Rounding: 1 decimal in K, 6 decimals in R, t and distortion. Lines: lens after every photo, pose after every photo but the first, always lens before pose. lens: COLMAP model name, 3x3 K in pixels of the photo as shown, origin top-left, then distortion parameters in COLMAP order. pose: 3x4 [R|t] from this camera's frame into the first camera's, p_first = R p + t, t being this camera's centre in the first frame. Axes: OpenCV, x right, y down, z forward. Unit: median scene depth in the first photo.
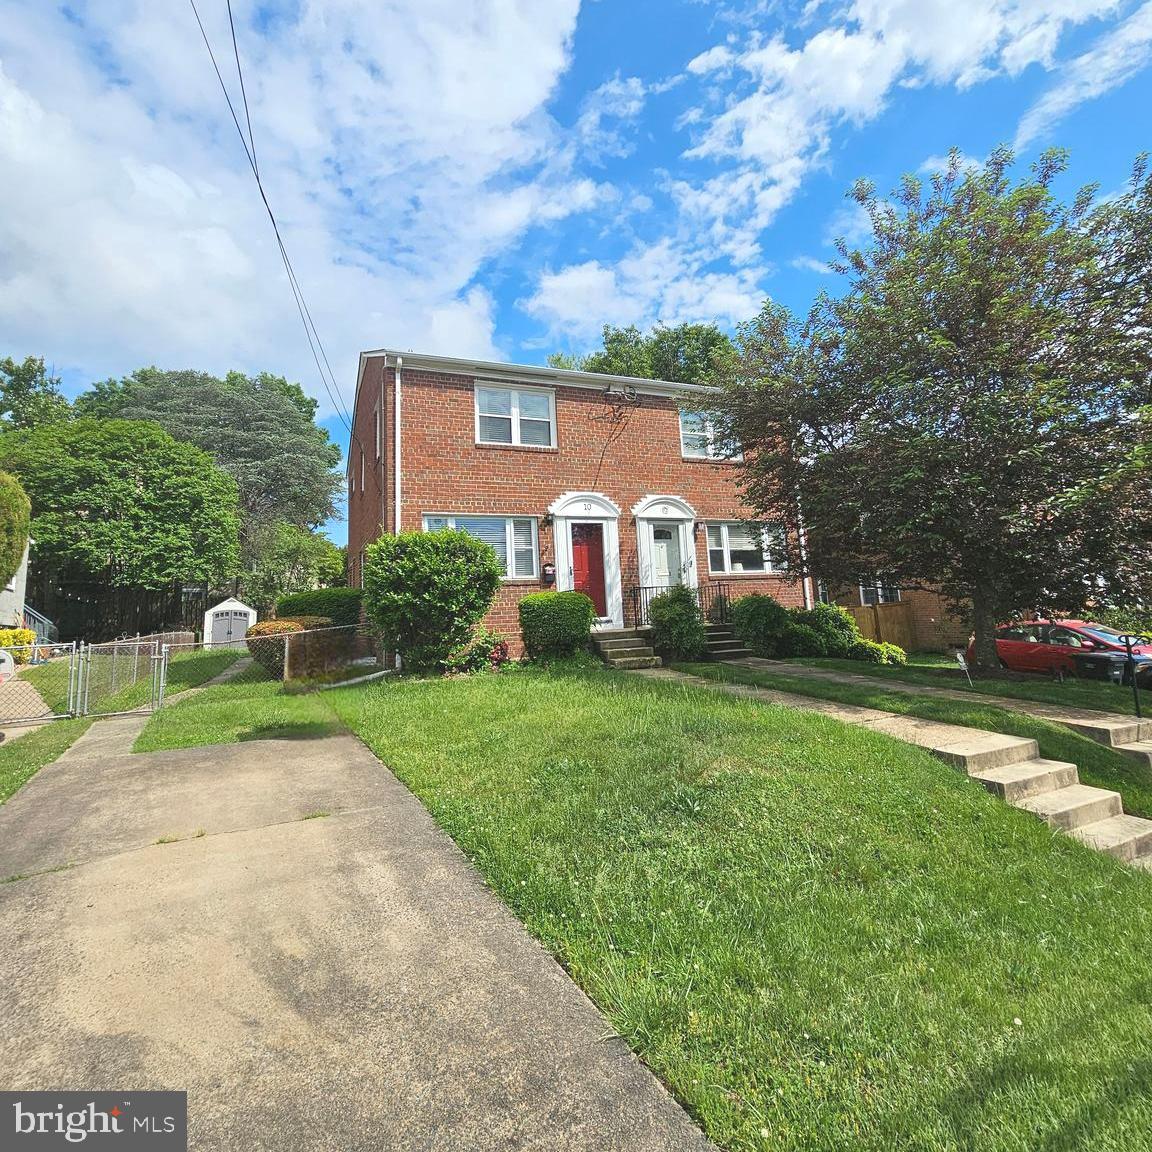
lens RADIAL K [[626.9, 0, 569.5], [0, 626.9, 513.6], [0, 0, 1]] dist [-0.004065, -0.000255]
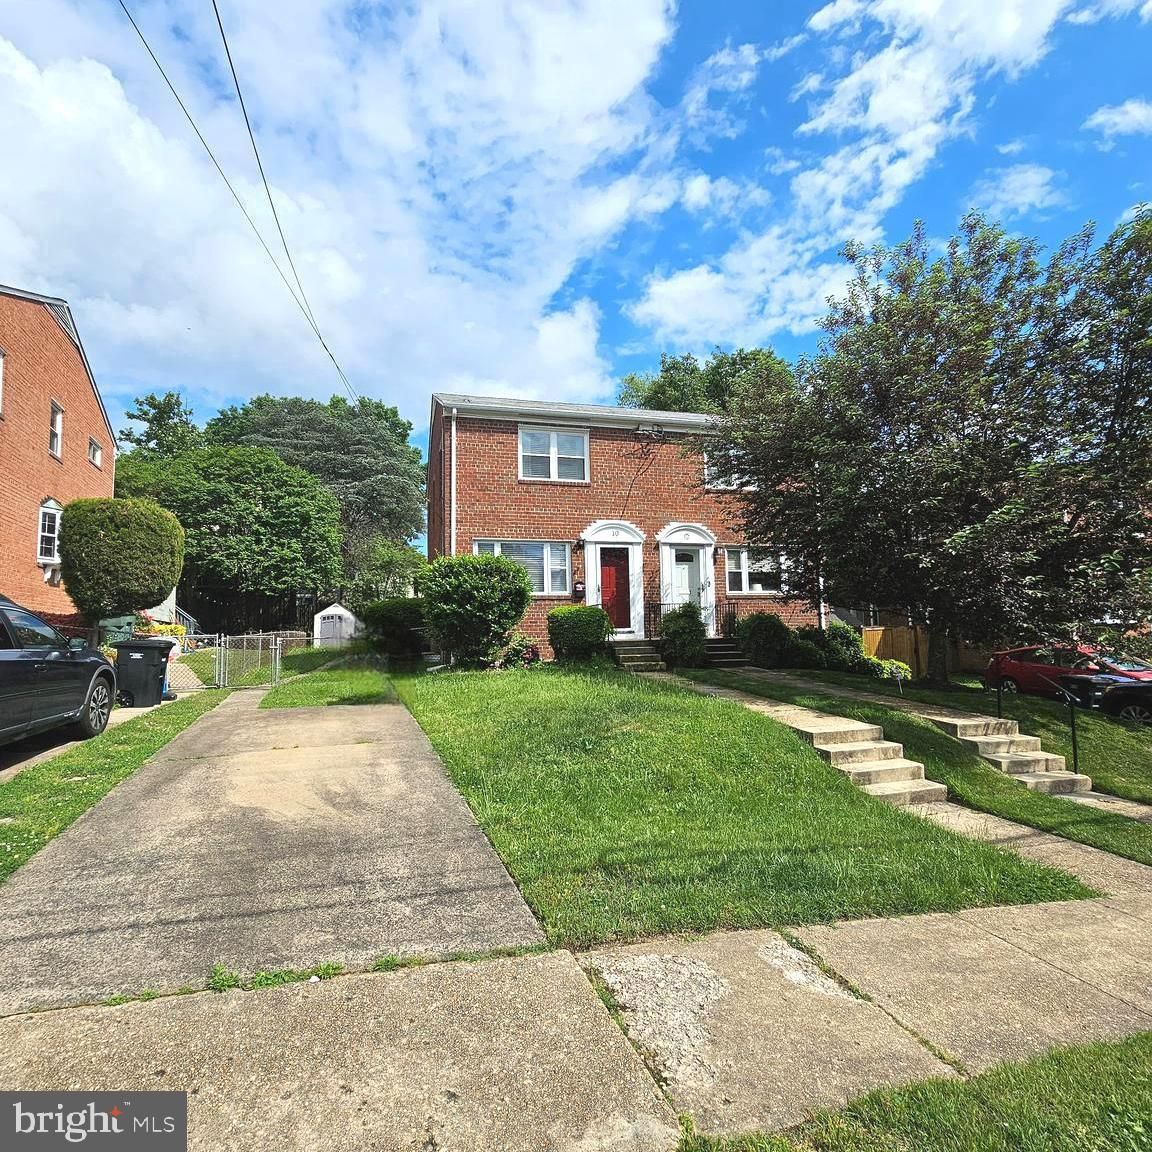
lens RADIAL K [[630.1, 0, 570.0], [0, 630.1, 574.9], [0, 0, 1]] dist [0.000061, -0.001902]
pose [[0.989238, 0.017196, -0.145300, 0.114981], [-0.005779, 0.996887, 0.078635, -0.025091], [0.146200, -0.076949, 0.986258, -0.161261]]
